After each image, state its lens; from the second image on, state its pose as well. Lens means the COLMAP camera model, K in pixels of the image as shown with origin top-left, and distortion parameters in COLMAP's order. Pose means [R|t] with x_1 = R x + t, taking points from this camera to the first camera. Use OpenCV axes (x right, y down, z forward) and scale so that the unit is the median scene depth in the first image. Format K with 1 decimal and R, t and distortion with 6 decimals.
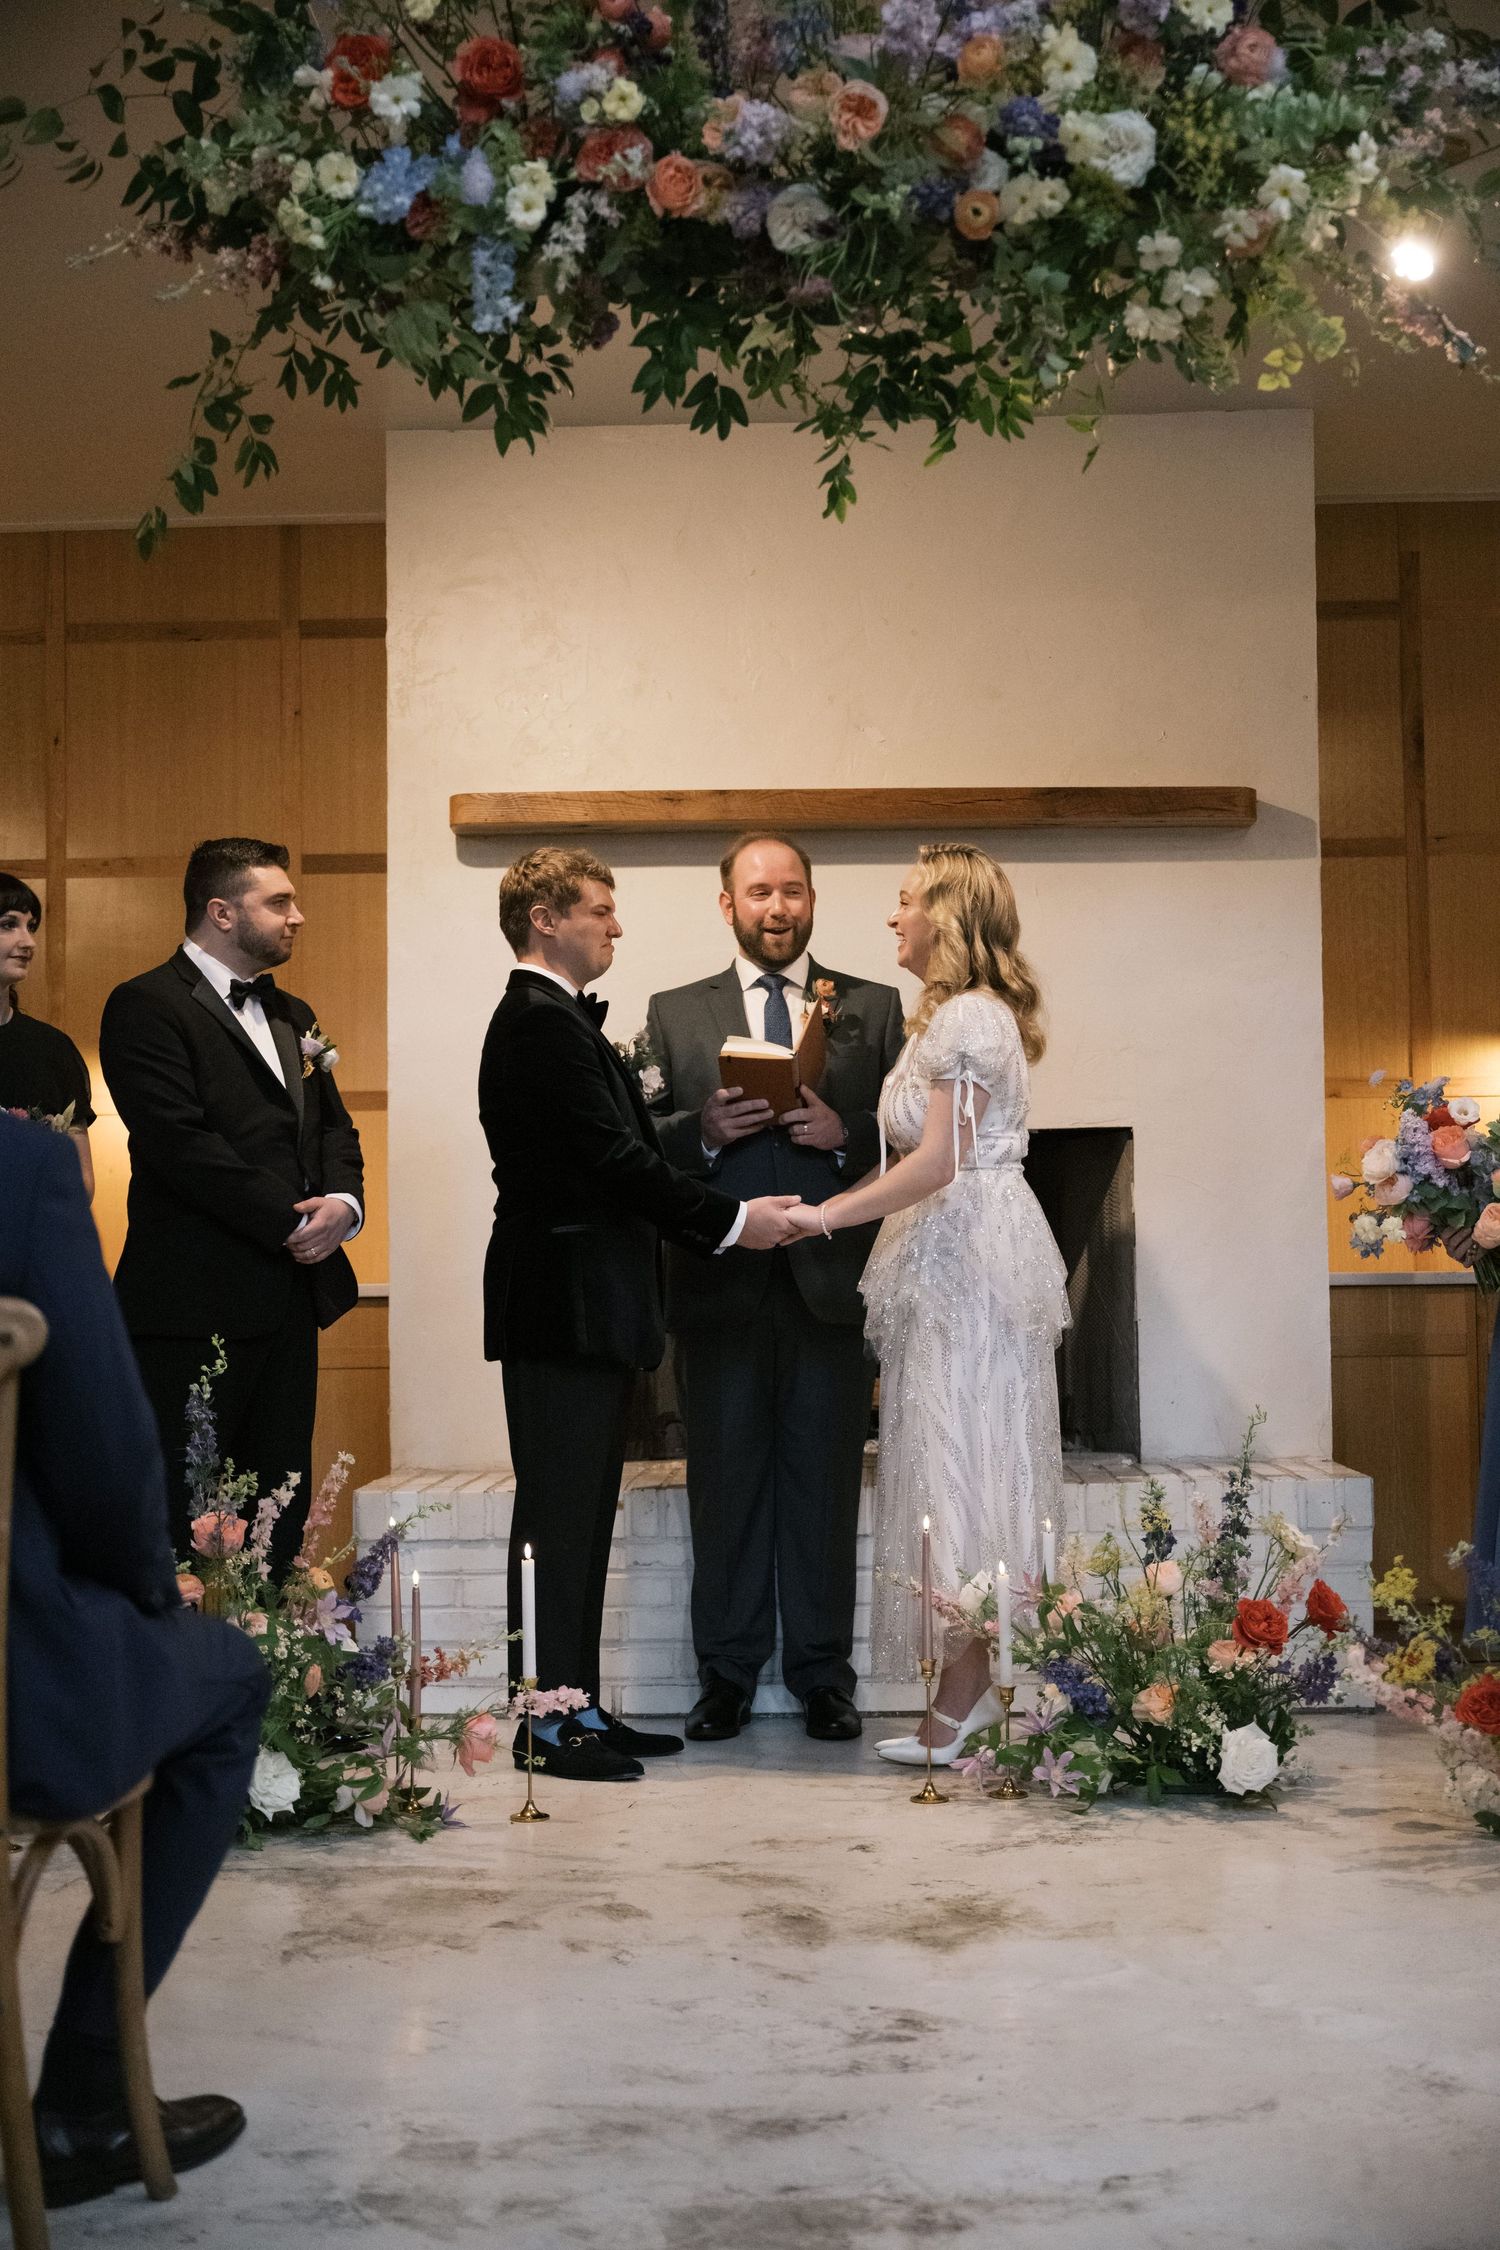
lens RADIAL K [[2957.7, 0, 750.0], [0, 2957.7, 1125.0], [0, 0, 1]] dist [-0.007270, 0.014842]
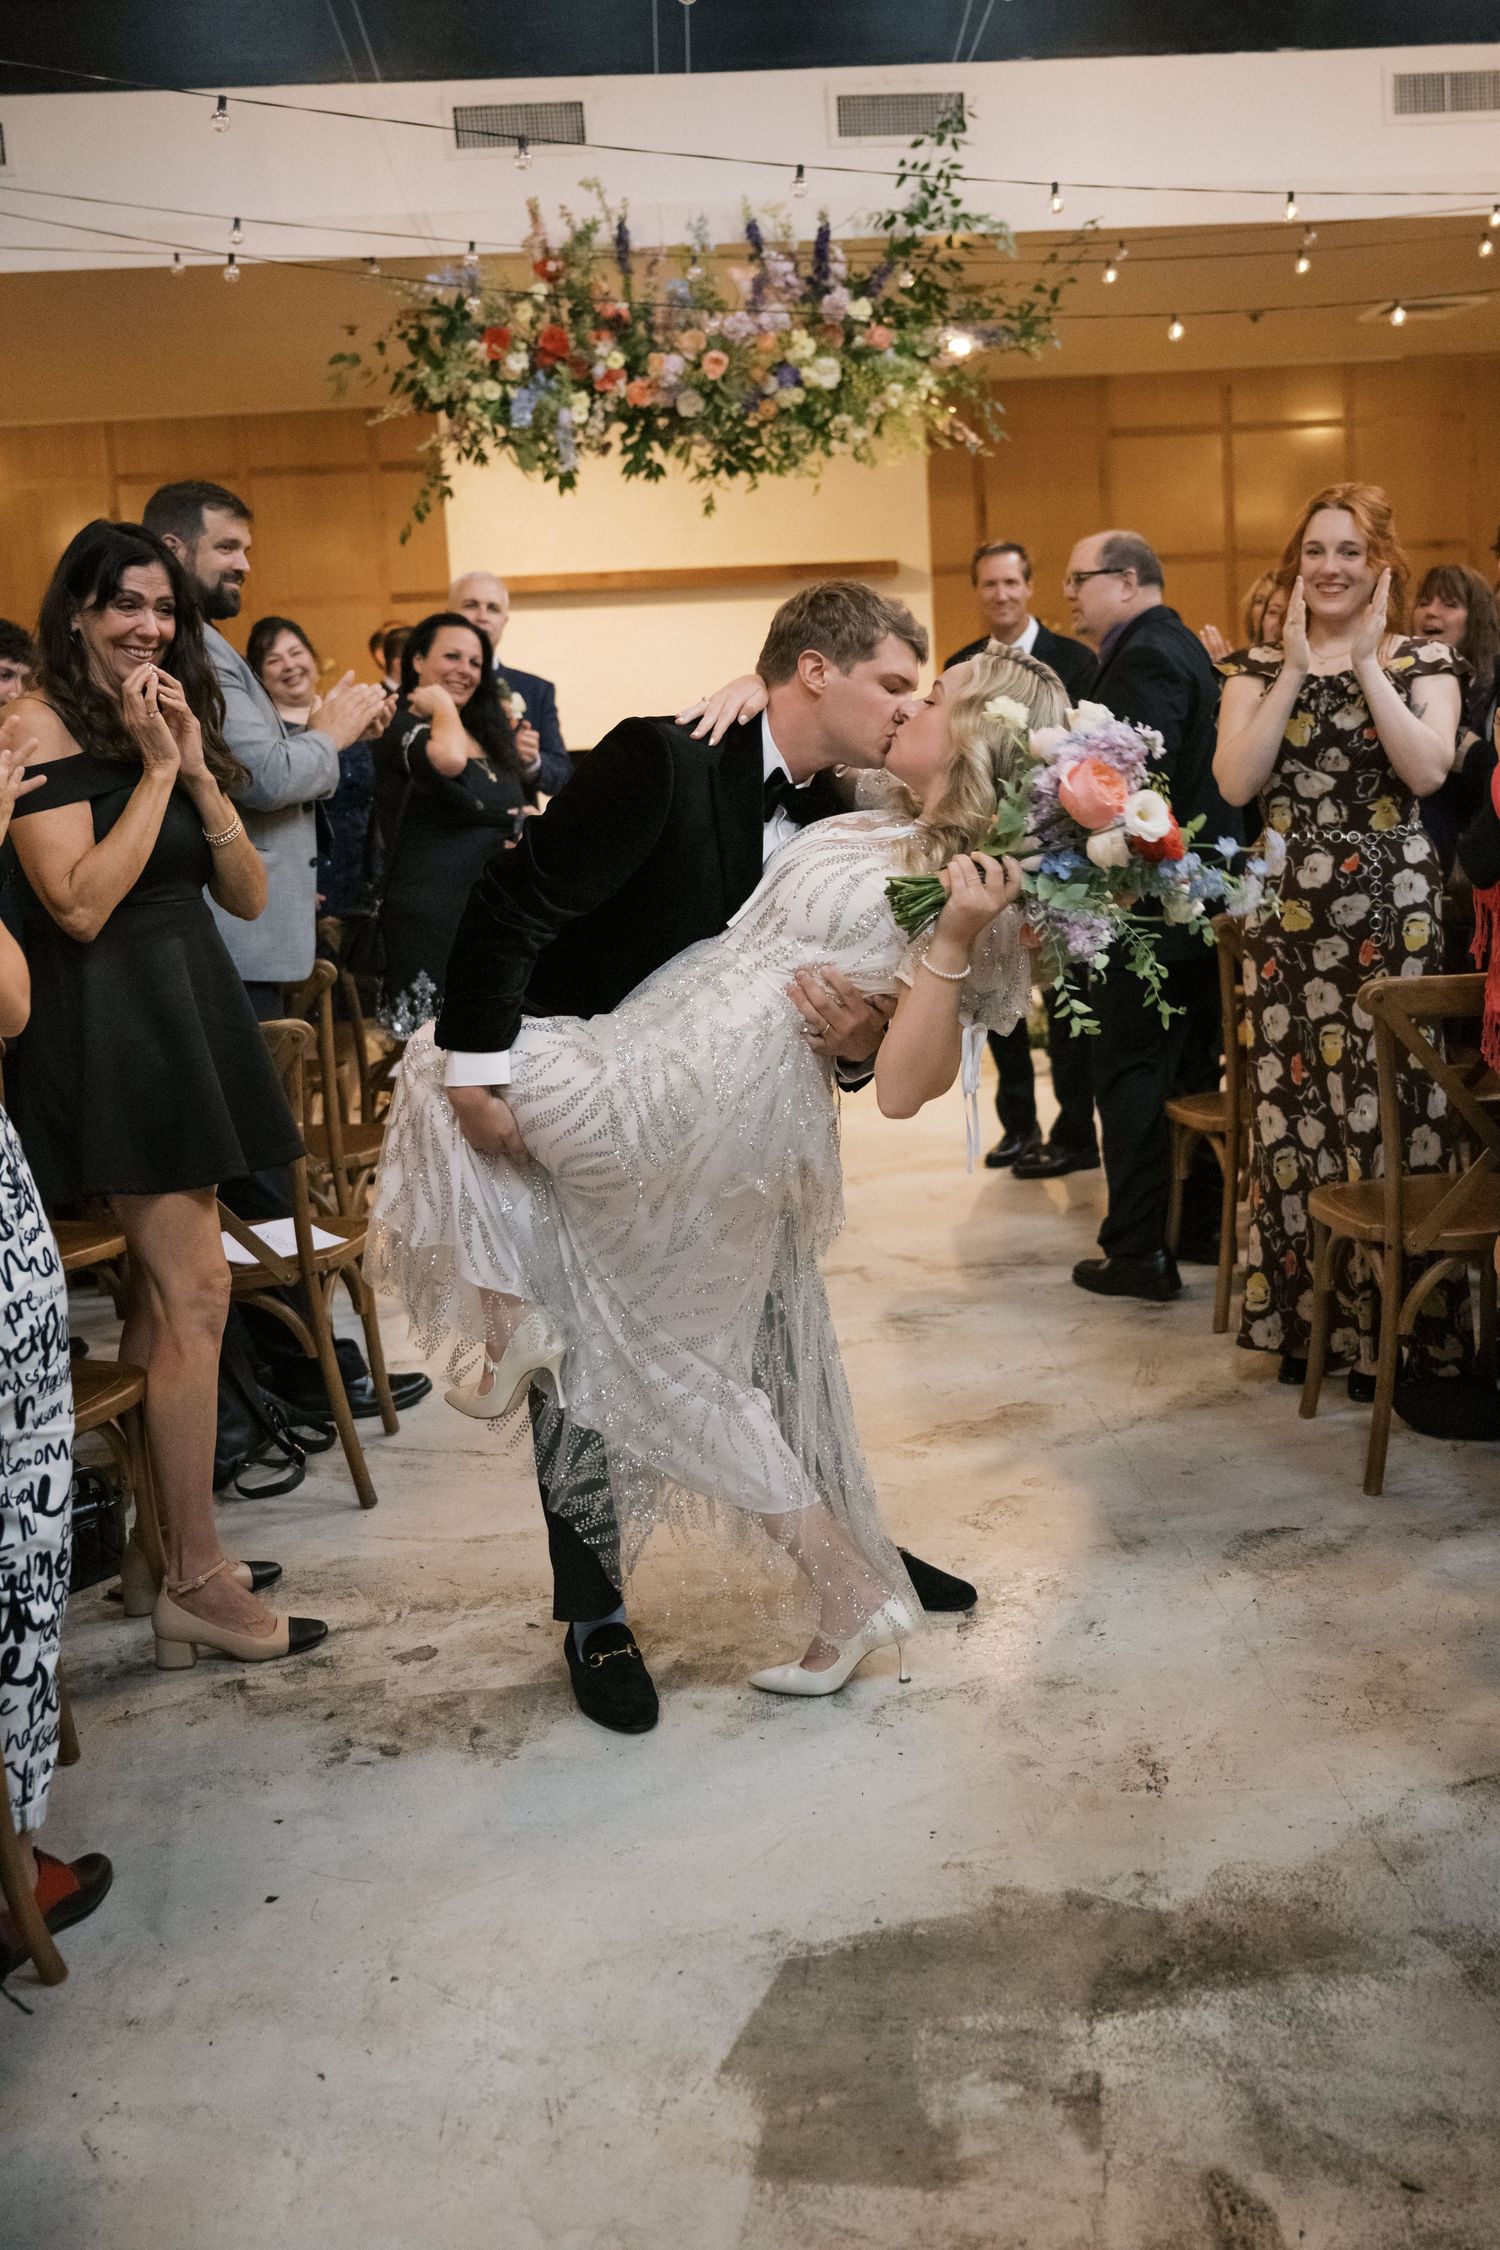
lens RADIAL K [[2095.3, 0, 860.8], [0, 2095.3, 1125.8], [0, 0, 1]] dist [0.014087, -0.019899]
pose [[0.989484, -0.068679, 0.127301, -0.092667], [0.036561, 0.970263, 0.239277, -0.131115], [-0.139948, -0.232106, 0.962570, -0.693022]]
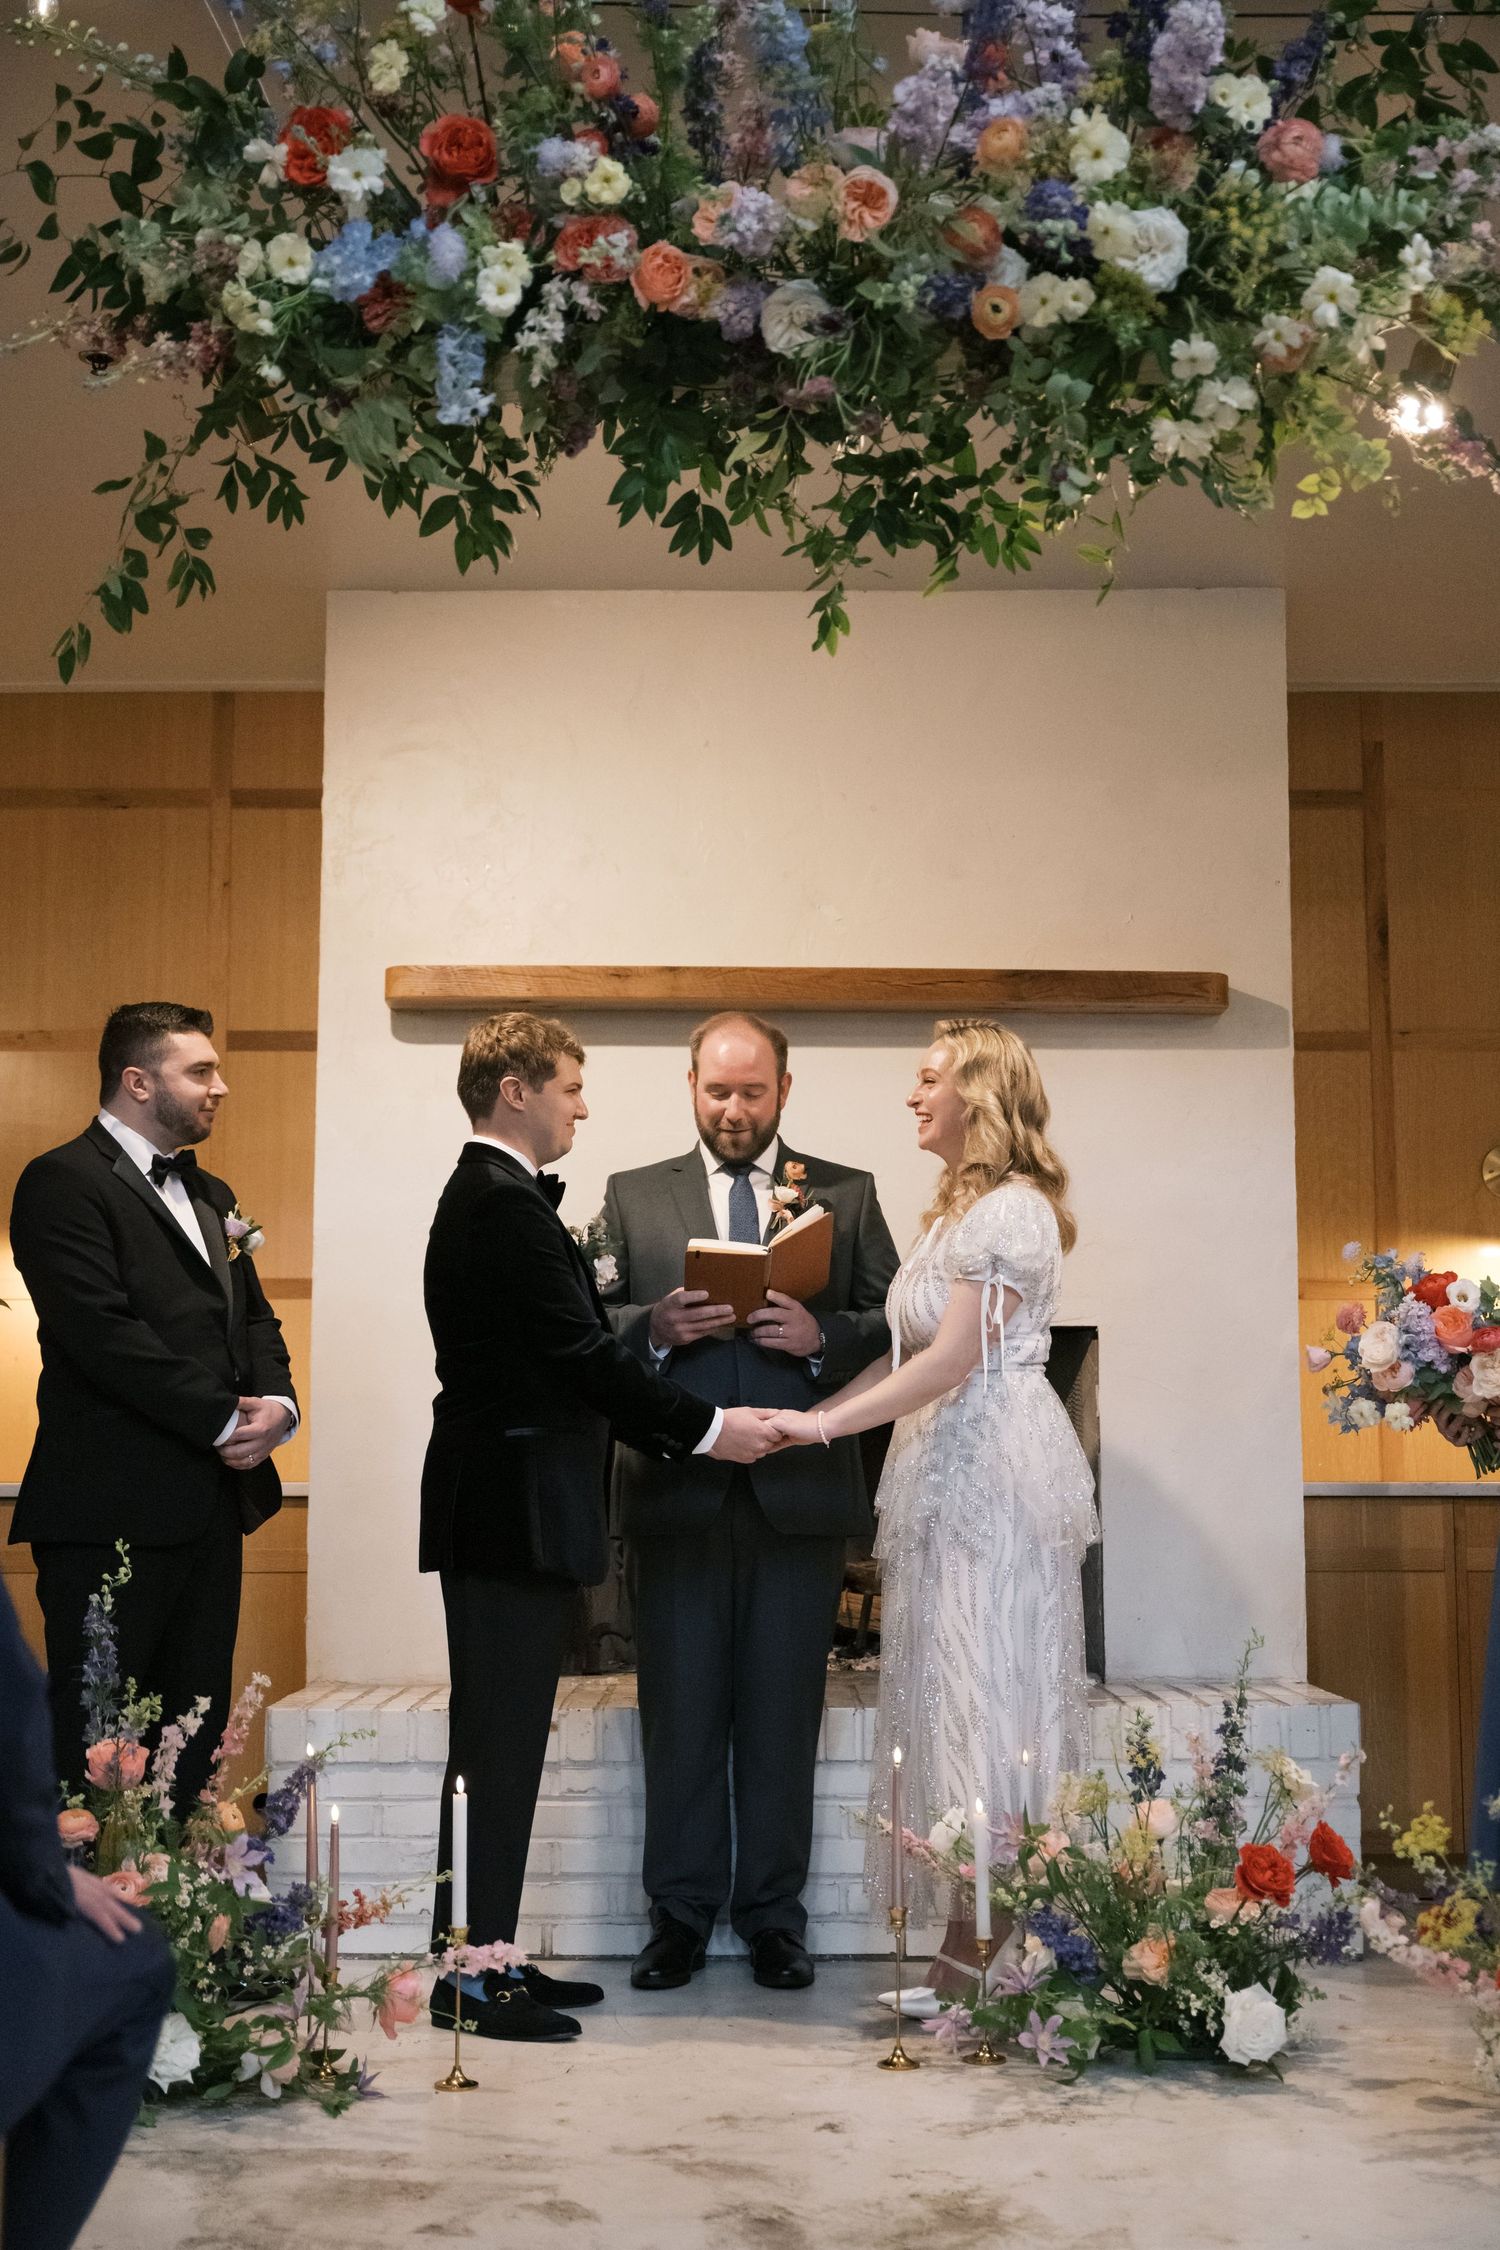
lens RADIAL K [[2875.8, 0, 750.0], [0, 2875.8, 1125.0], [0, 0, 1]] dist [0.000631, 0.003985]
pose [[0.999384, 0.015676, 0.031400, -0.019920], [-0.013447, 0.997457, -0.069992, 0.003776], [-0.032418, 0.069526, 0.997053, 0.121622]]
